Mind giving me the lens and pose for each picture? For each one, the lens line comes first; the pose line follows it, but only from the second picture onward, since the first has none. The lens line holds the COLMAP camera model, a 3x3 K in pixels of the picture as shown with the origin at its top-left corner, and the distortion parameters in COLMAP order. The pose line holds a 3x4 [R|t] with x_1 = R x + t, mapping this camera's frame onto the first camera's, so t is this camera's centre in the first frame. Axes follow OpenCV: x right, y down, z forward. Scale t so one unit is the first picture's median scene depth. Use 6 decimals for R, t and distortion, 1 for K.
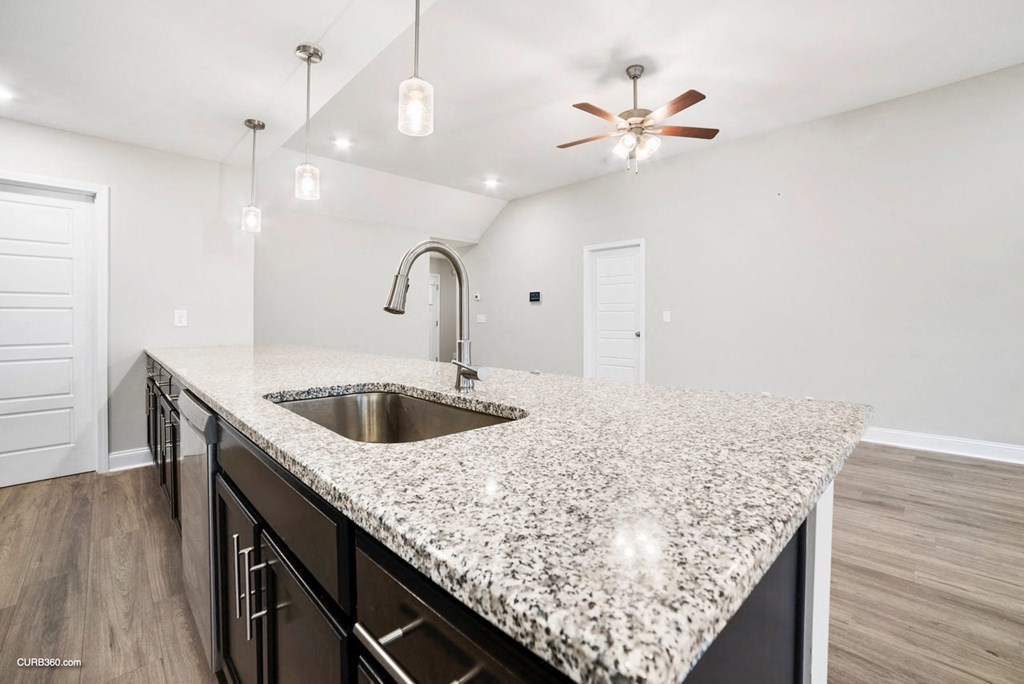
lens RADIAL K [[416.8, 0, 527.9], [0, 416.8, 322.4], [0, 0, 1]] dist [-0.053855, 0.004357]
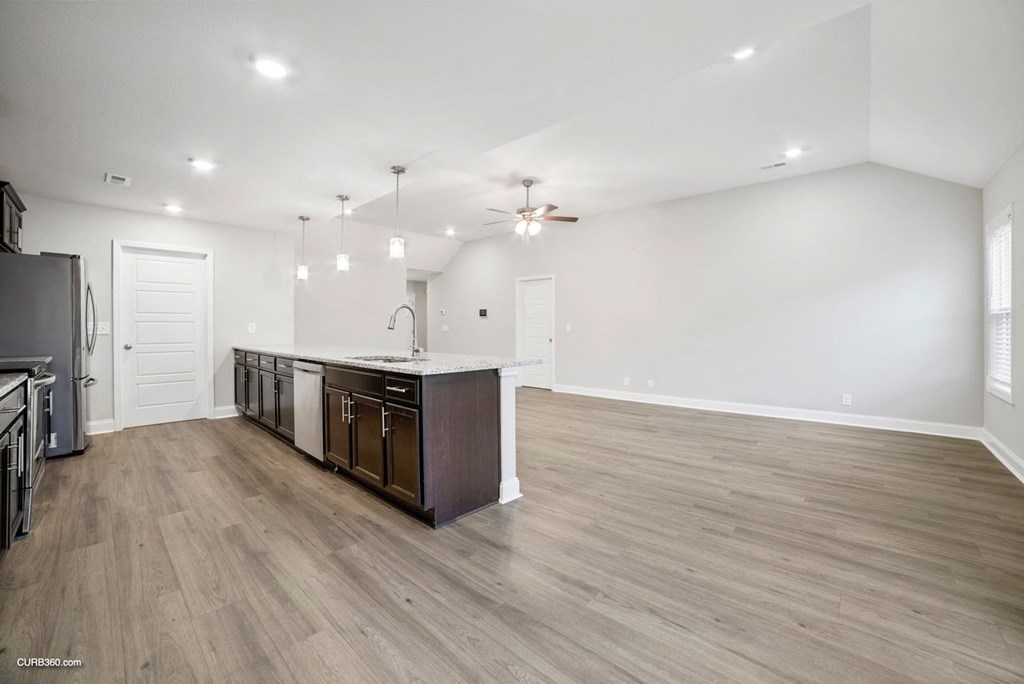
lens RADIAL K [[416.8, 0, 524.8], [0, 416.8, 341.1], [0, 0, 1]] dist [-0.053855, 0.004357]
pose [[0.999208, 0.005548, 0.039402, 0.189208], [-0.006569, 0.999645, 0.025826, -0.007299], [-0.039245, -0.026065, 0.998890, -0.726546]]
